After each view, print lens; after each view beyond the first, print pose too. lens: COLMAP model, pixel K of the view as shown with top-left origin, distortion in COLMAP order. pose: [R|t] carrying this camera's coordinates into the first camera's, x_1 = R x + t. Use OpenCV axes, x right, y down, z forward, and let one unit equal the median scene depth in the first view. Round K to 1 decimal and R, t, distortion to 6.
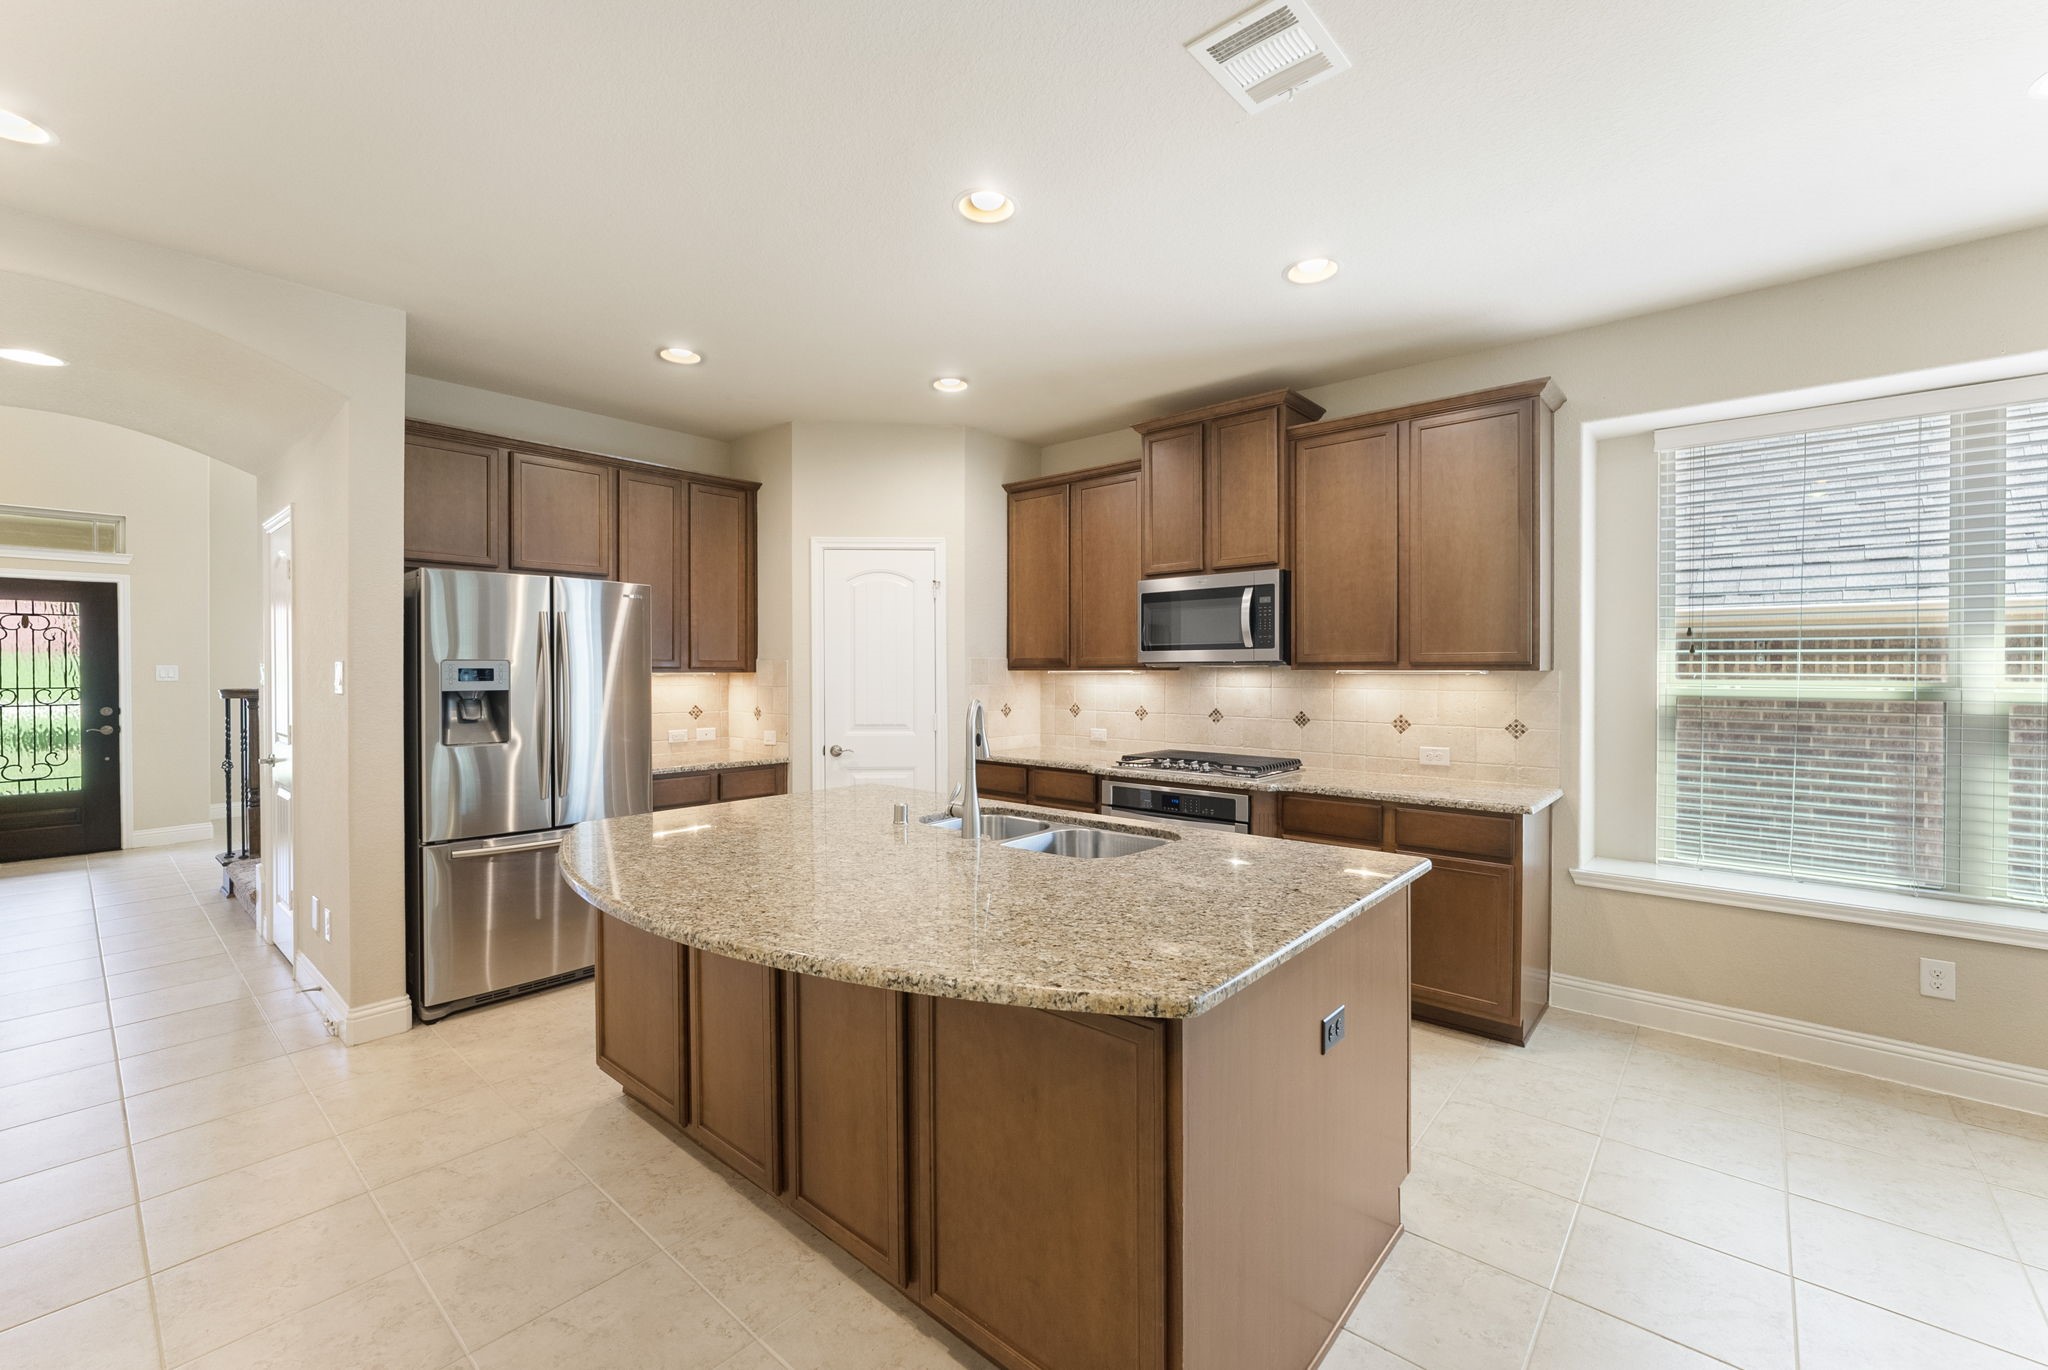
lens RADIAL K [[840.2, 0, 1031.3], [0, 840.2, 681.9], [0, 0, 1]] dist [0.001199, -0.000311]
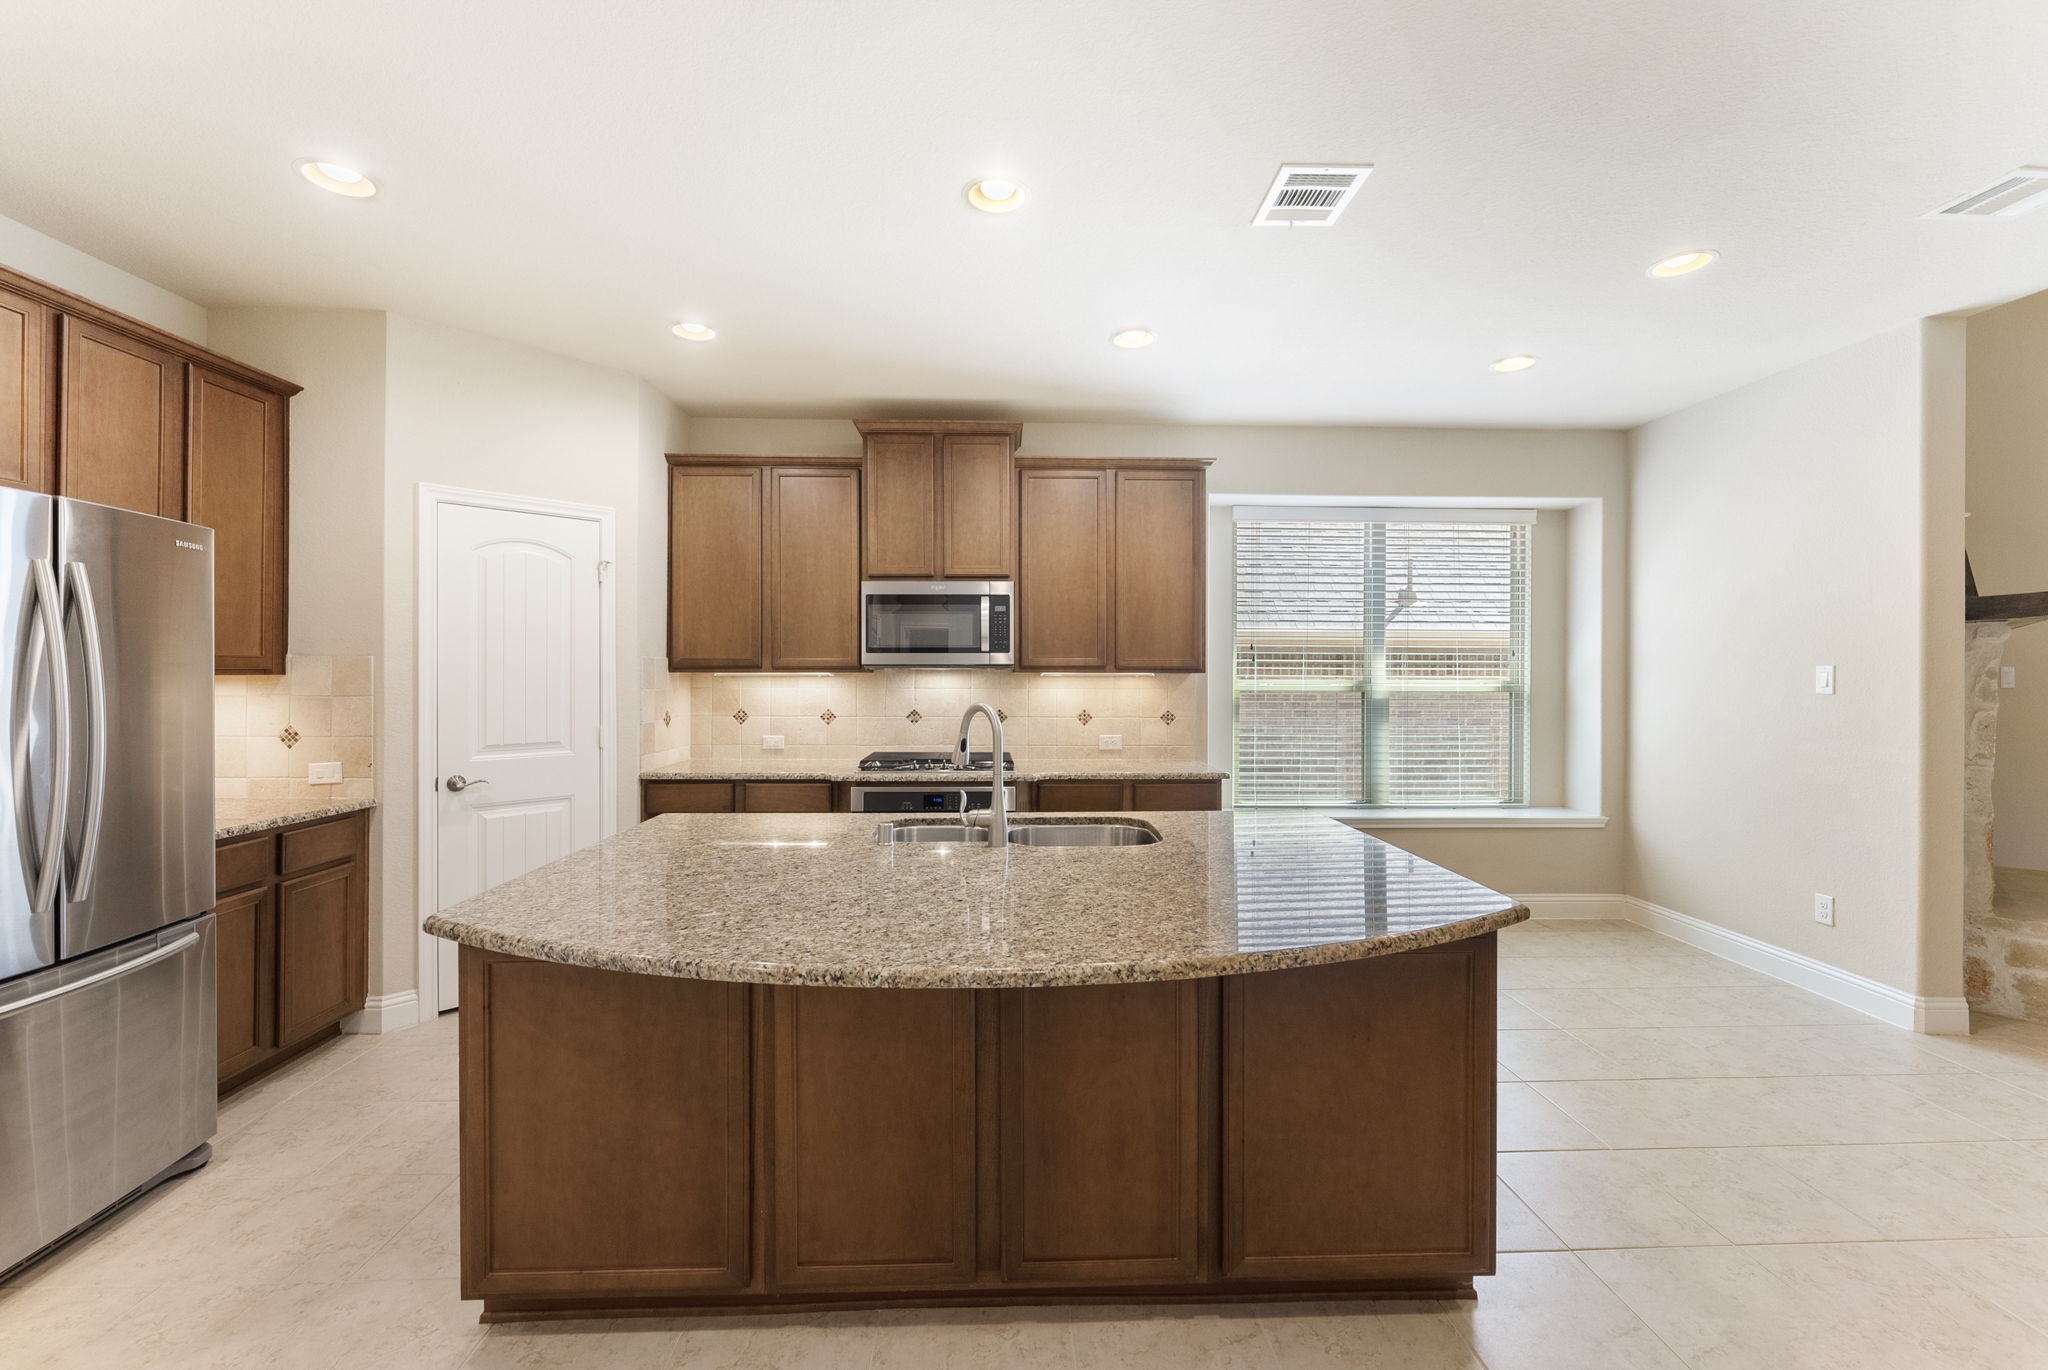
lens RADIAL K [[840.2, 0, 1027.6], [0, 840.2, 673.4], [0, 0, 1]] dist [0.001199, -0.000311]
pose [[0.734834, 0.000931, 0.678246, -0.436548], [0.007664, 0.999924, -0.009677, -0.001973], [-0.678204, 0.012309, 0.734771, 0.166037]]
